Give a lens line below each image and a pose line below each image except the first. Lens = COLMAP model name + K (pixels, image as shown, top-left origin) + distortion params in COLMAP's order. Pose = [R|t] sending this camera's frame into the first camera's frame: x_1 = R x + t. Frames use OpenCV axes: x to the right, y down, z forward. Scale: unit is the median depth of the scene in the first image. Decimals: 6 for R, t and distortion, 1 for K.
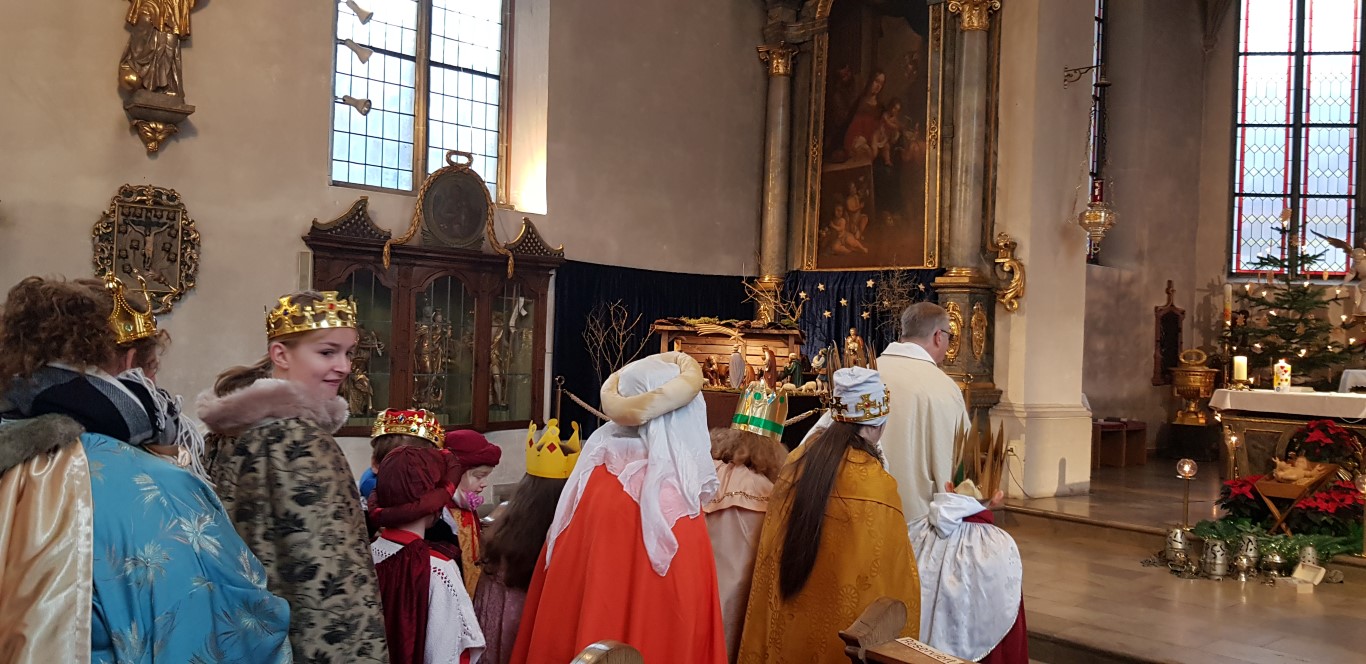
lens RADIAL K [[1070.1, 0, 685.7], [0, 1070.1, 354.7], [0, 0, 1]] dist [0.089747, -0.150267]
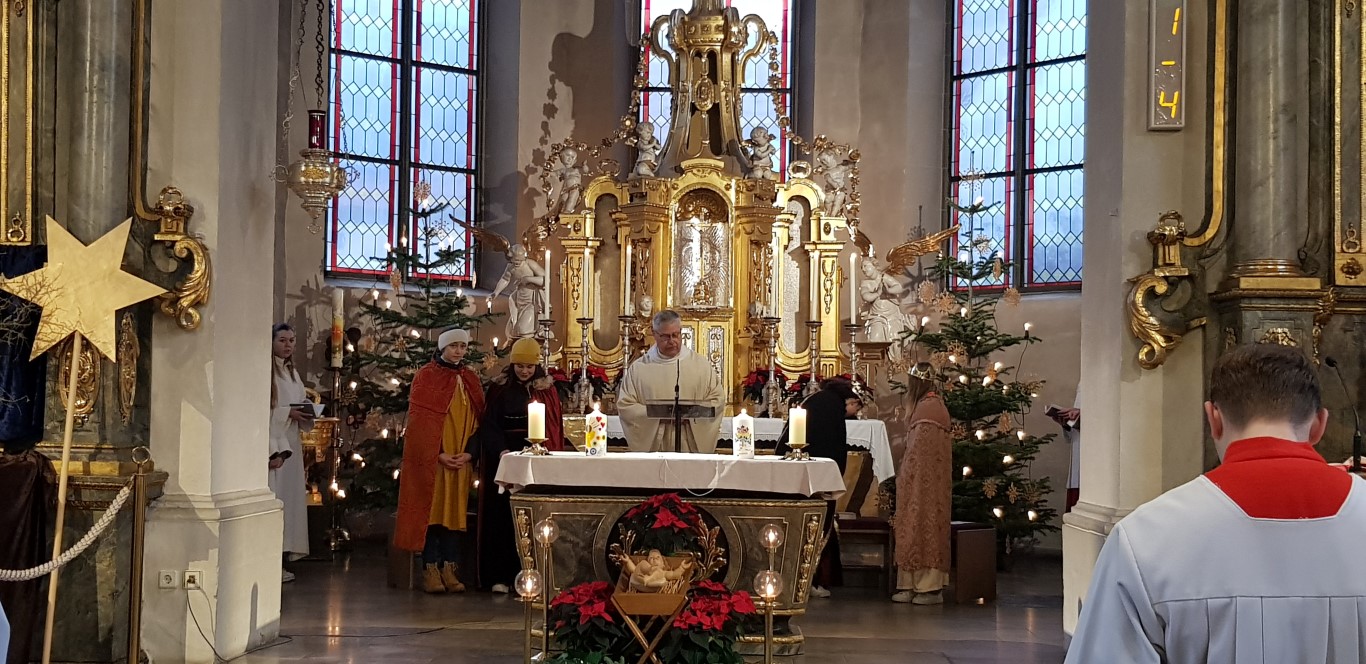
lens RADIAL K [[1678.0, 0, 671.8], [0, 1678.0, 353.3], [0, 0, 1]] dist [0.131077, -0.346663]
pose [[0.691356, 0.000887, 0.722514, -0.156740], [0.013719, 0.999803, -0.014355, -0.012140], [-0.722384, 0.019837, 0.691208, 0.215470]]
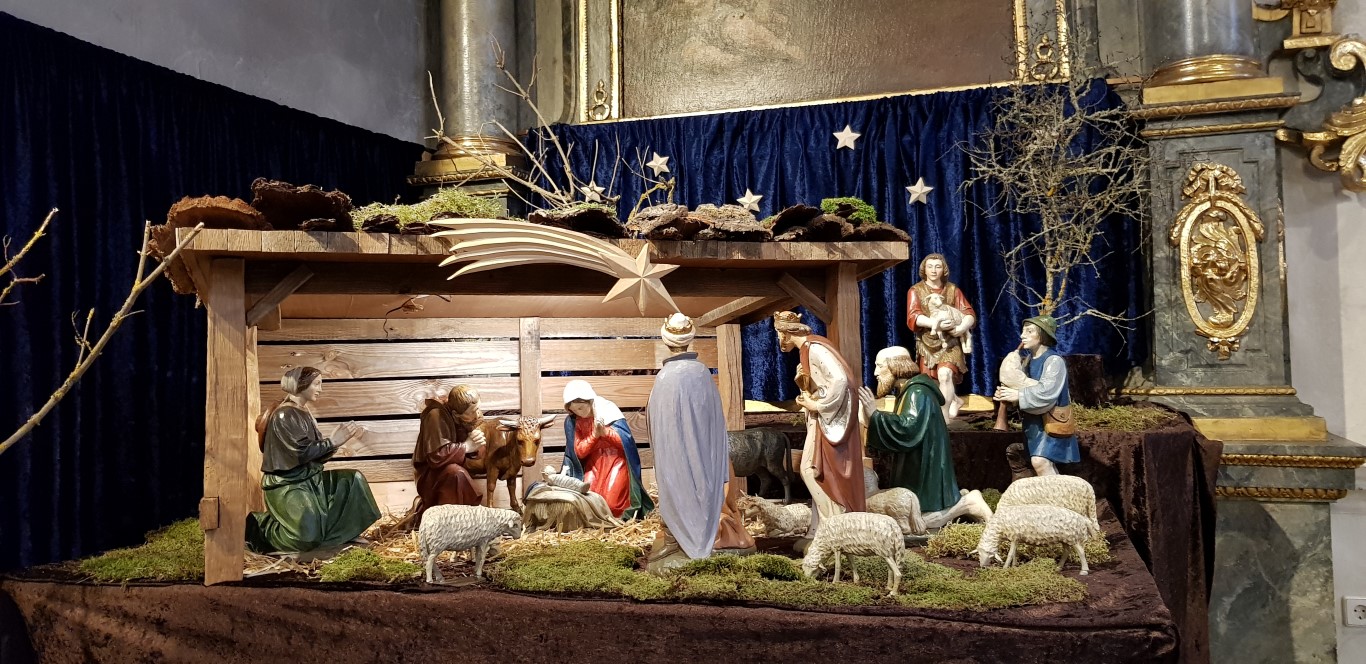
lens RADIAL K [[1066.8, 0, 675.2], [0, 1066.8, 328.6], [0, 0, 1]] dist [0.076577, -0.150999]
pose [[0.870881, -0.040188, 0.489849, -0.044262], [0.056293, 0.998249, -0.018182, -0.003843], [-0.488260, 0.043409, 0.871618, 0.816499]]
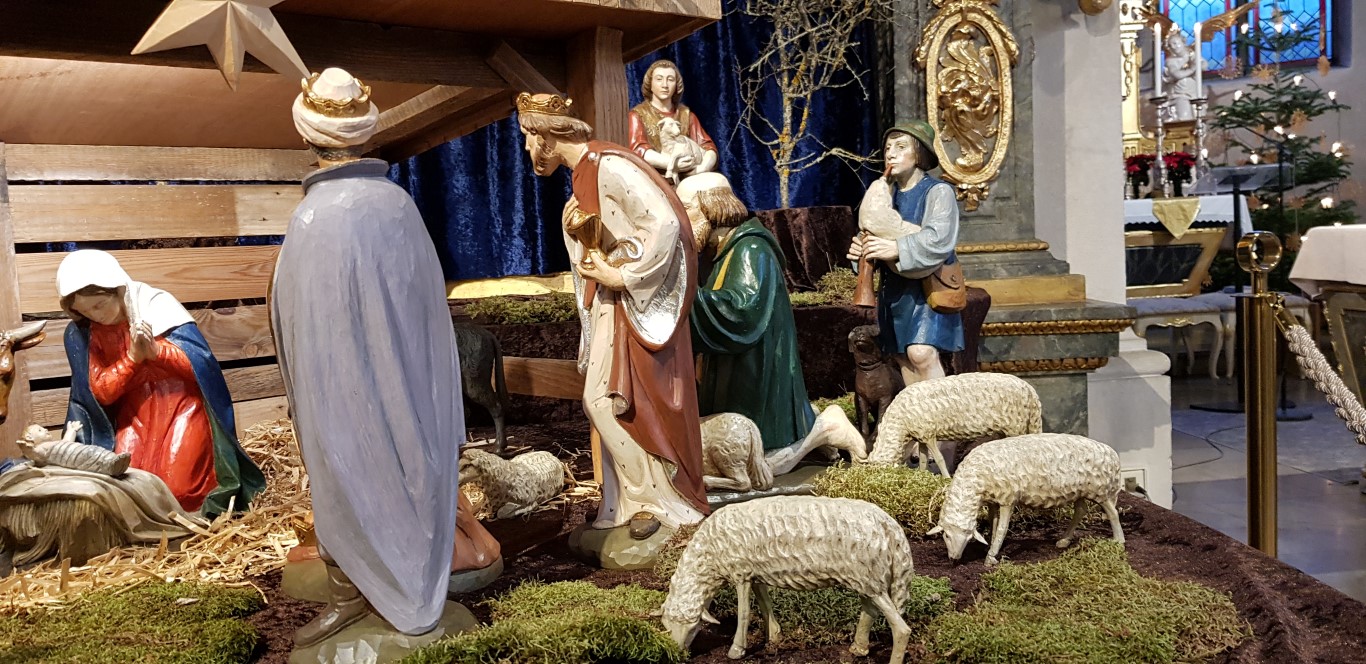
lens RADIAL K [[1066.8, 0, 675.2], [0, 1066.8, 328.6], [0, 0, 1]] dist [0.076577, -0.150999]
pose [[0.611884, -0.135451, 0.779263, -0.001684], [0.075721, 0.990734, 0.112752, 0.002115], [-0.787315, -0.009984, 0.616471, 0.909356]]
